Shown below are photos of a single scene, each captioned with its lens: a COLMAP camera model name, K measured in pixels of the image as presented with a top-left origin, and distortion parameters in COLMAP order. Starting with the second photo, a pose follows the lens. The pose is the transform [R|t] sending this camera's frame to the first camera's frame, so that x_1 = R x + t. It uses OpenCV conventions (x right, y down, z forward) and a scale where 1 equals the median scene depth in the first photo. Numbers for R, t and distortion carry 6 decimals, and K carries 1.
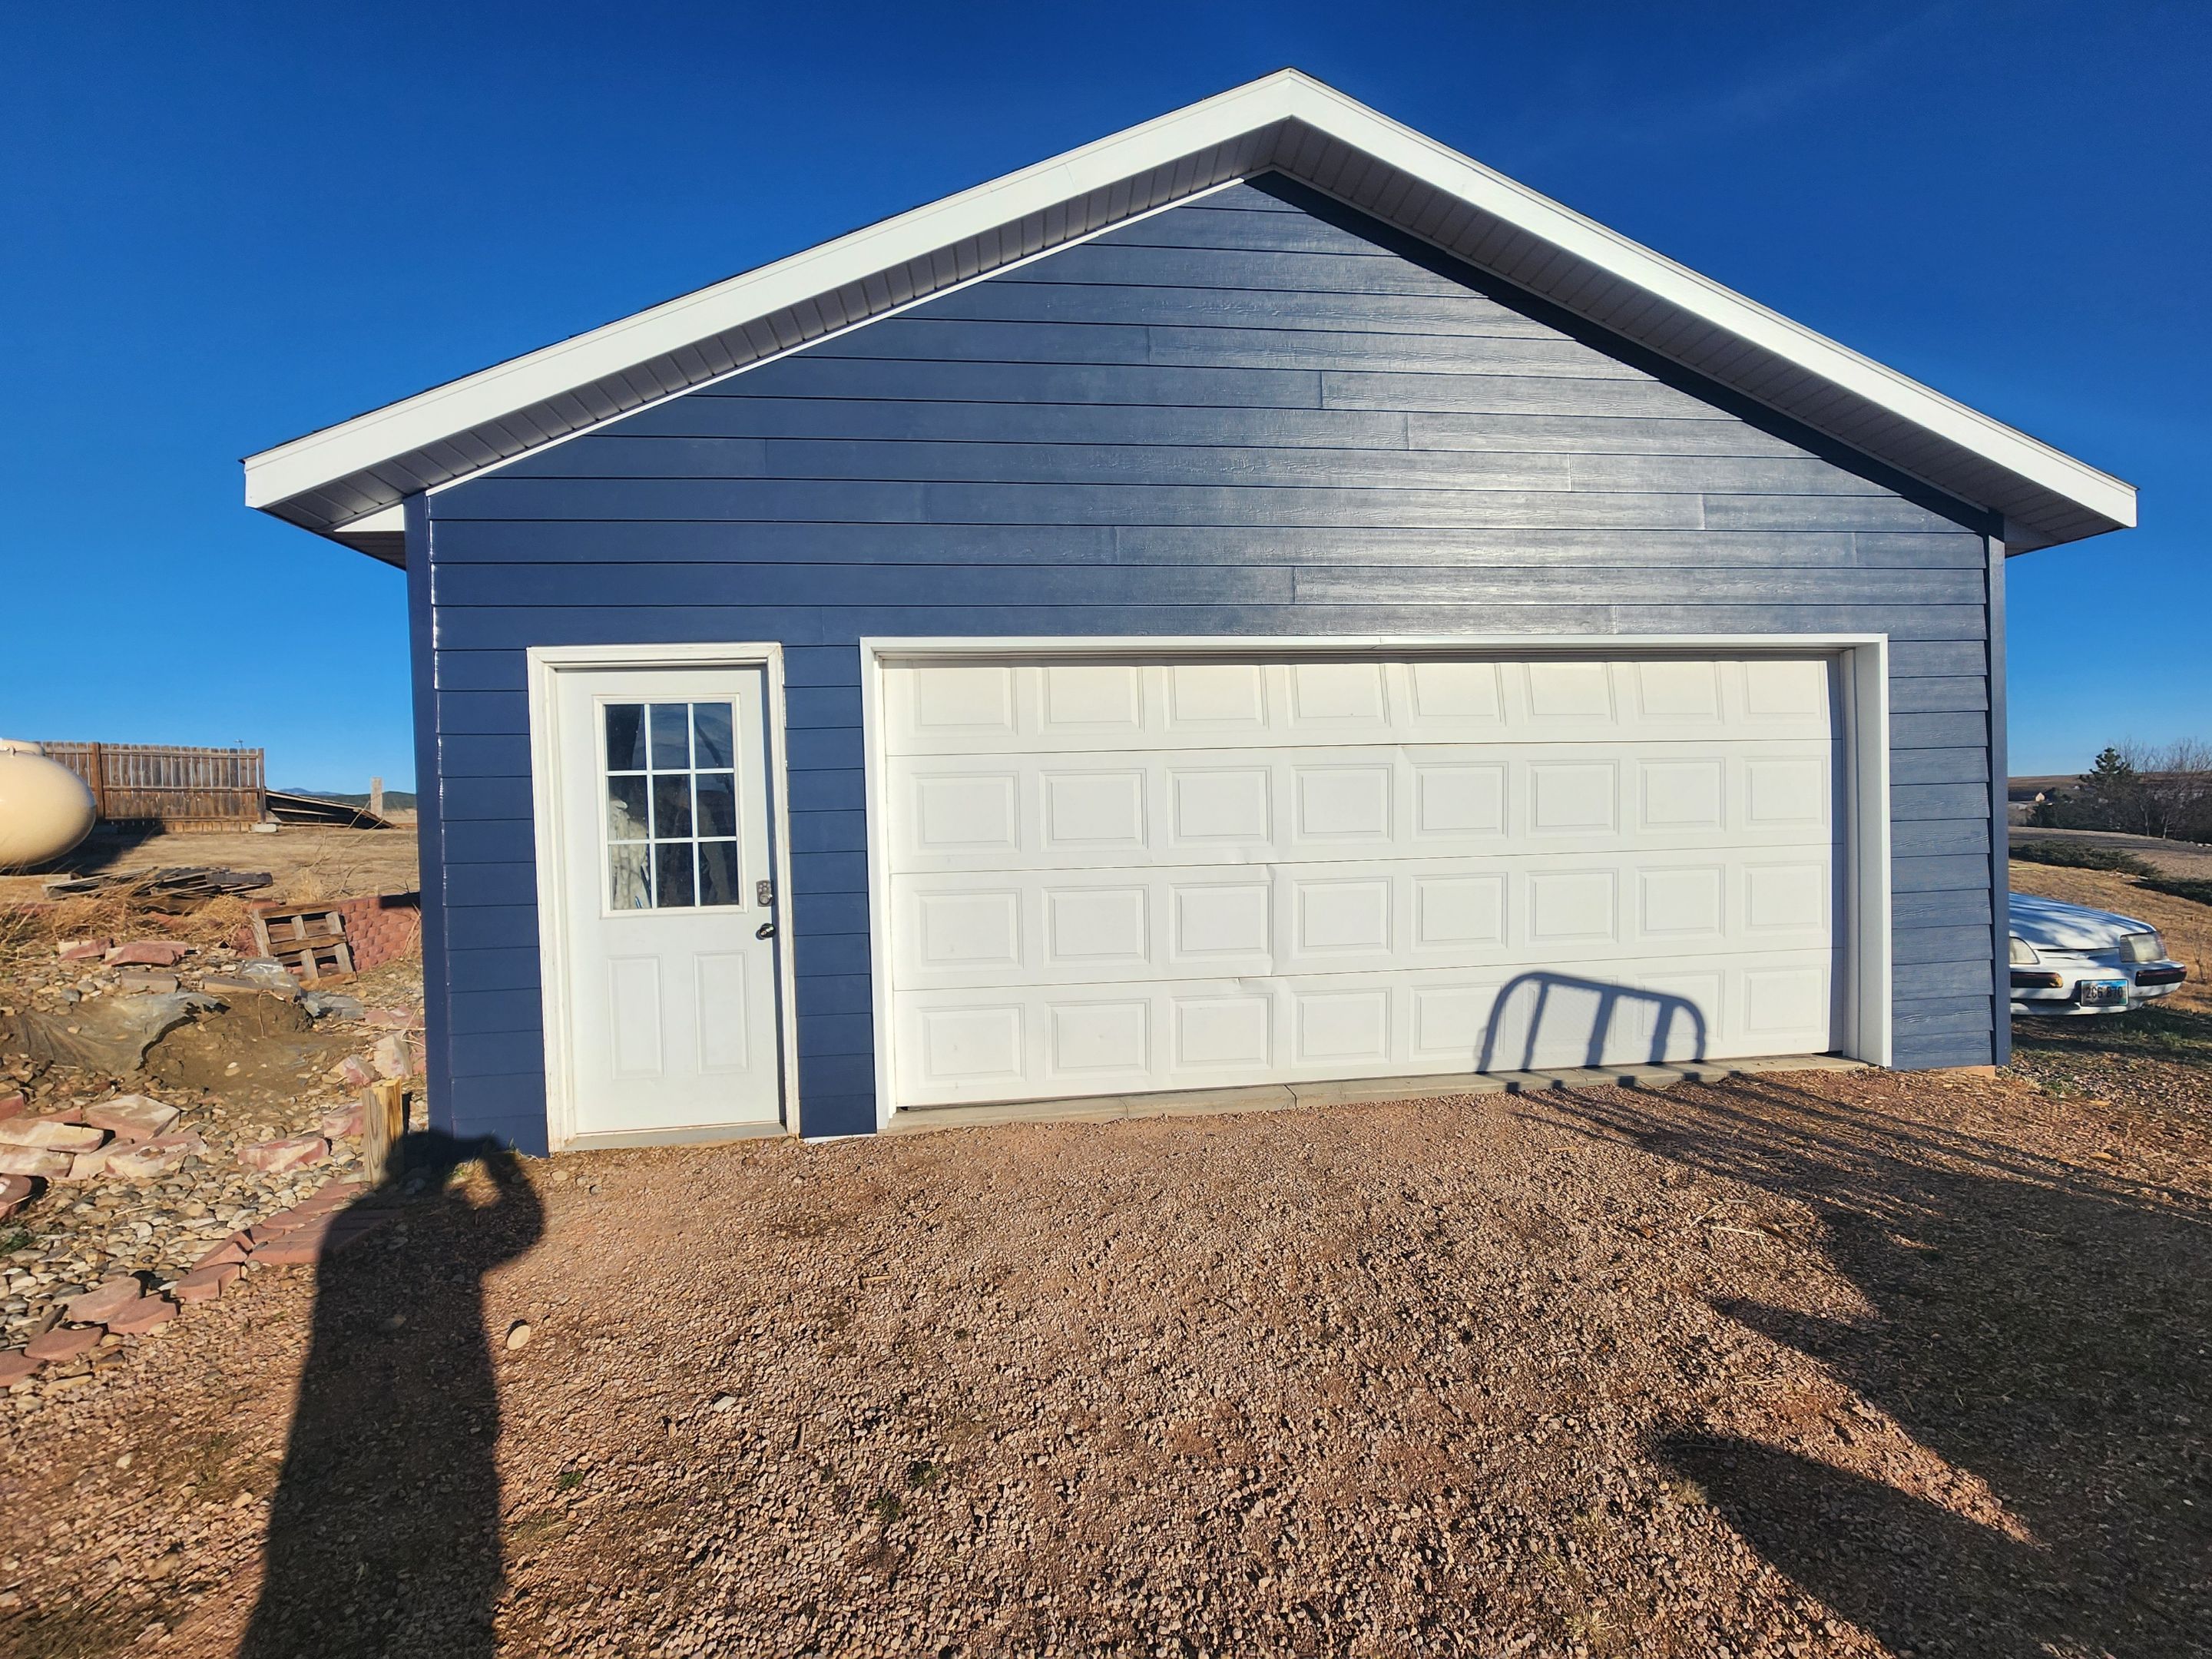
lens RADIAL K [[914.9, 0, 1111.8], [0, 914.9, 817.4], [0, 0, 1]] dist [-0.002105, 0.000410]
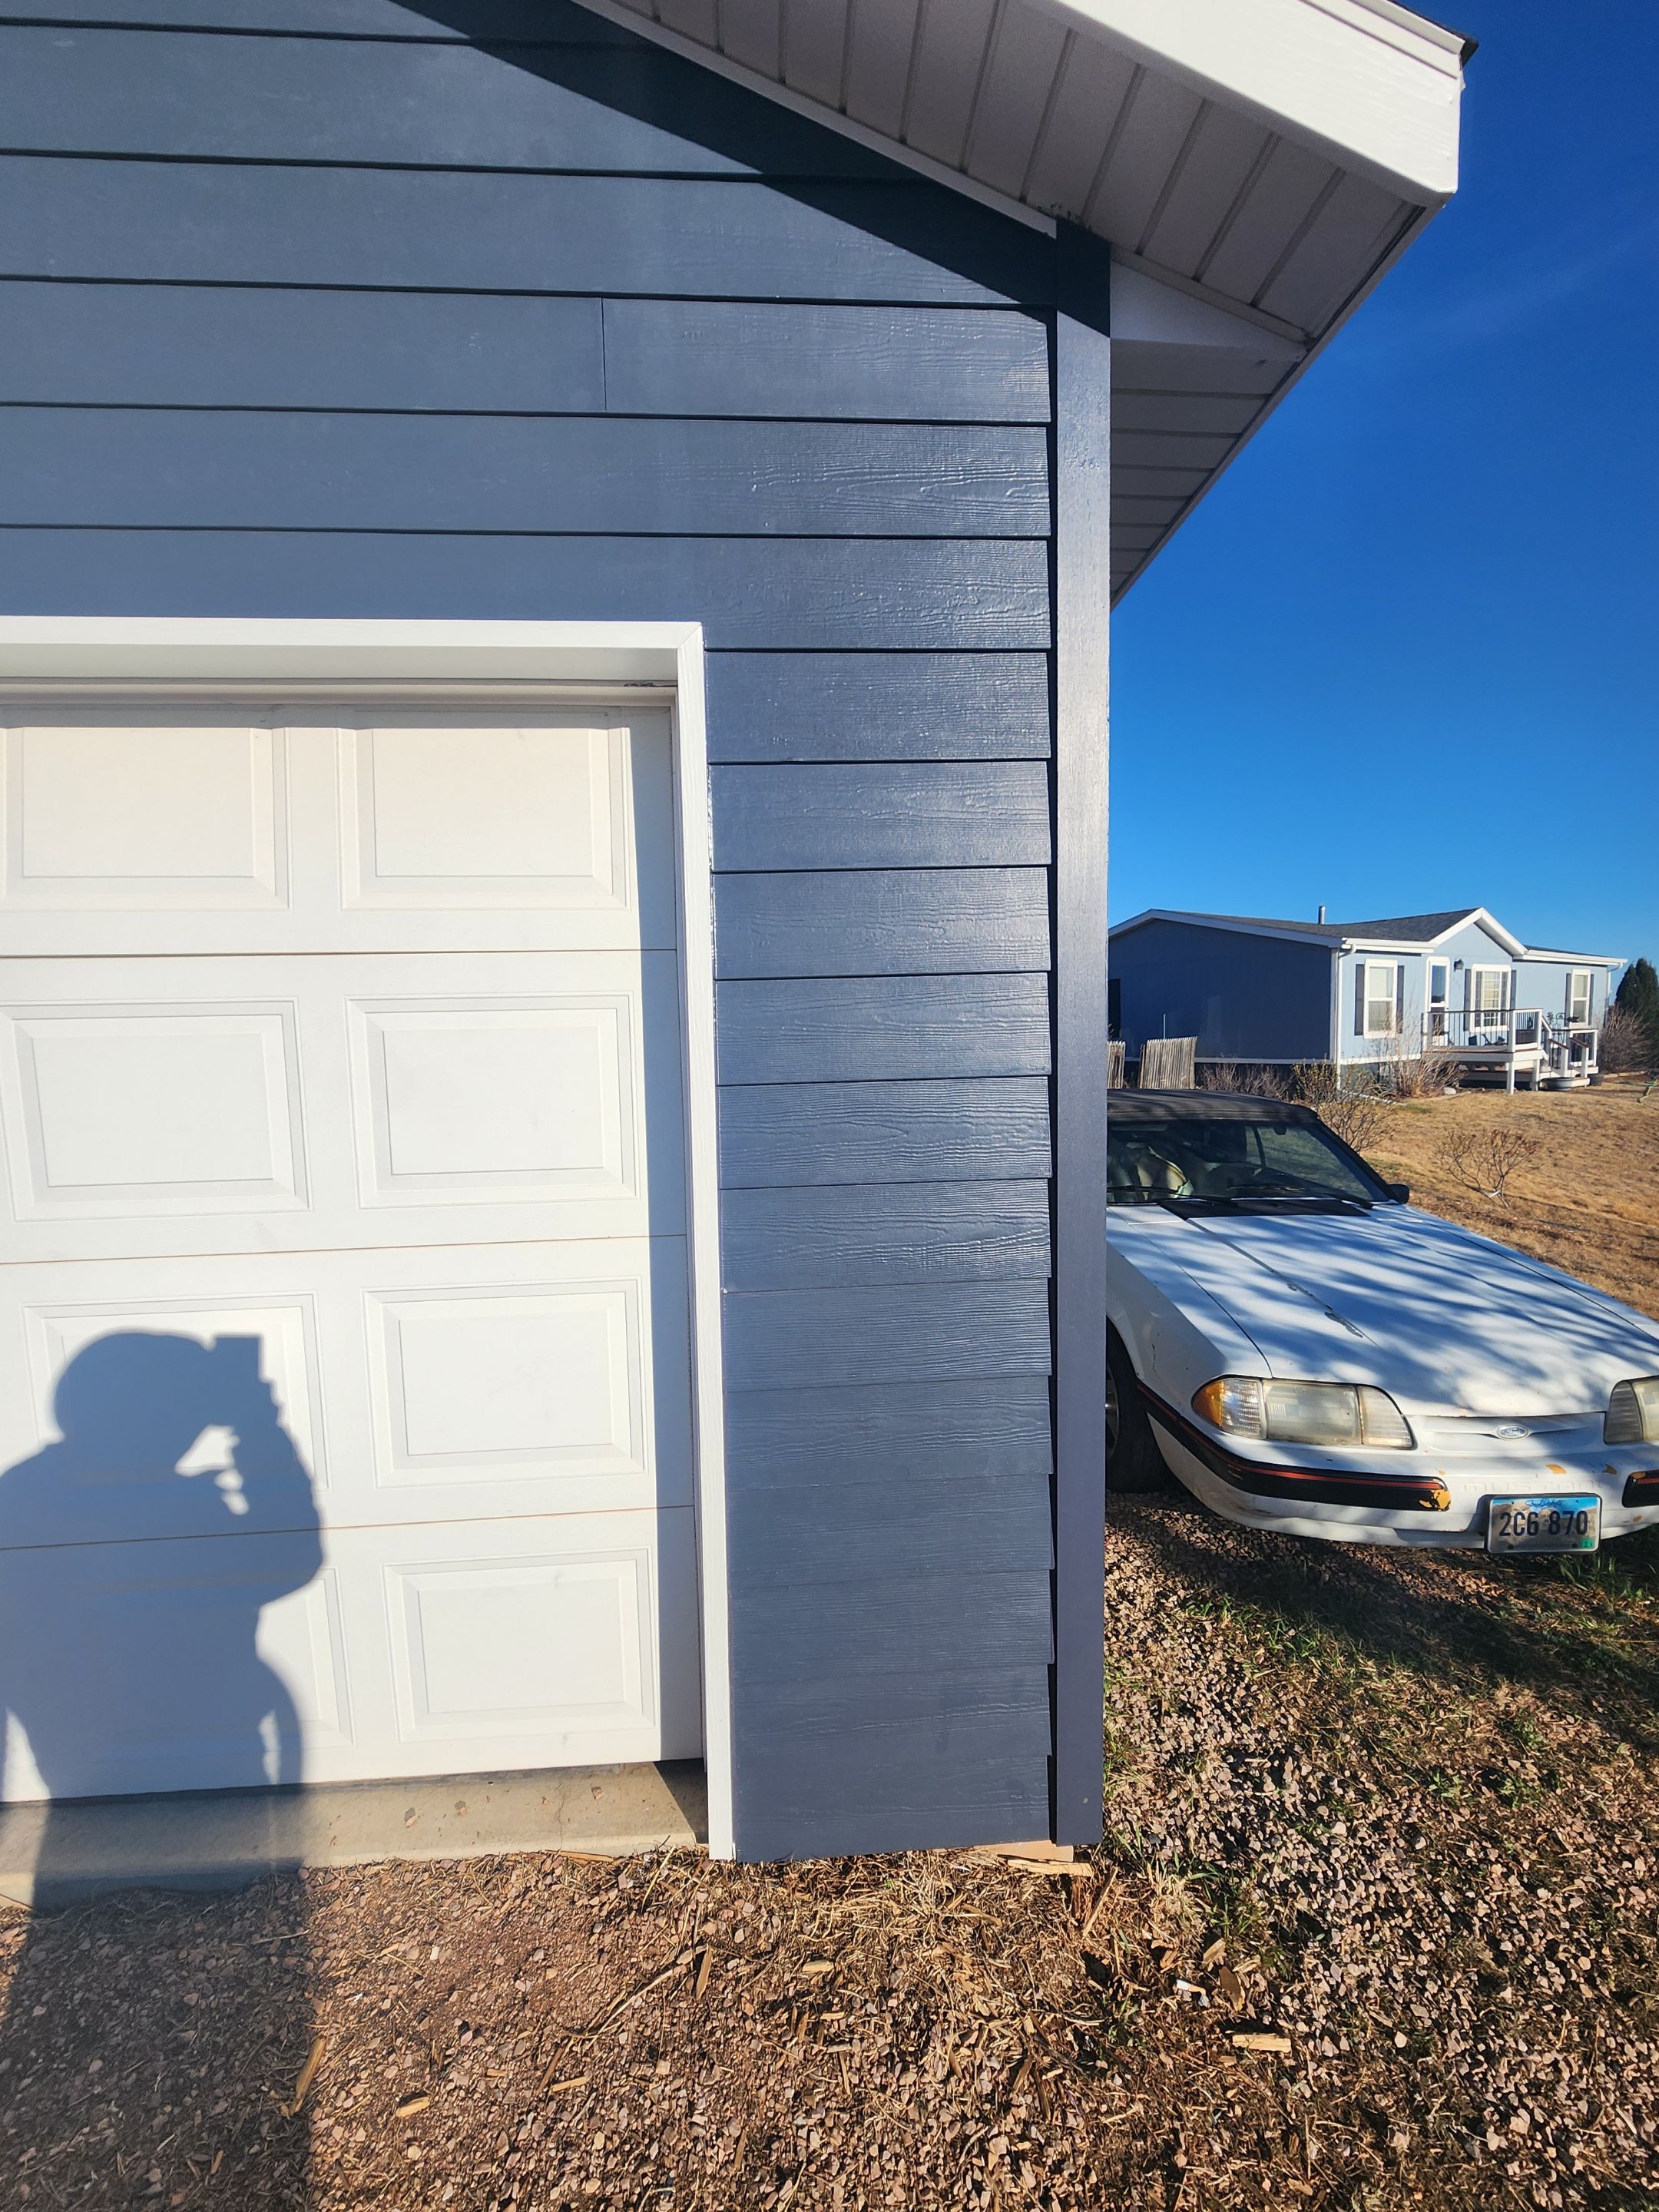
lens RADIAL K [[909.0, 0, 829.5], [0, 909.0, 1106.0], [0, 0, 1]] dist [-0.000347, -0.000962]
pose [[0.998942, 0.009301, -0.045046, 0.755436], [-0.006103, 0.997484, 0.070632, -0.042905], [0.045590, -0.070282, 0.996485, 0.552998]]
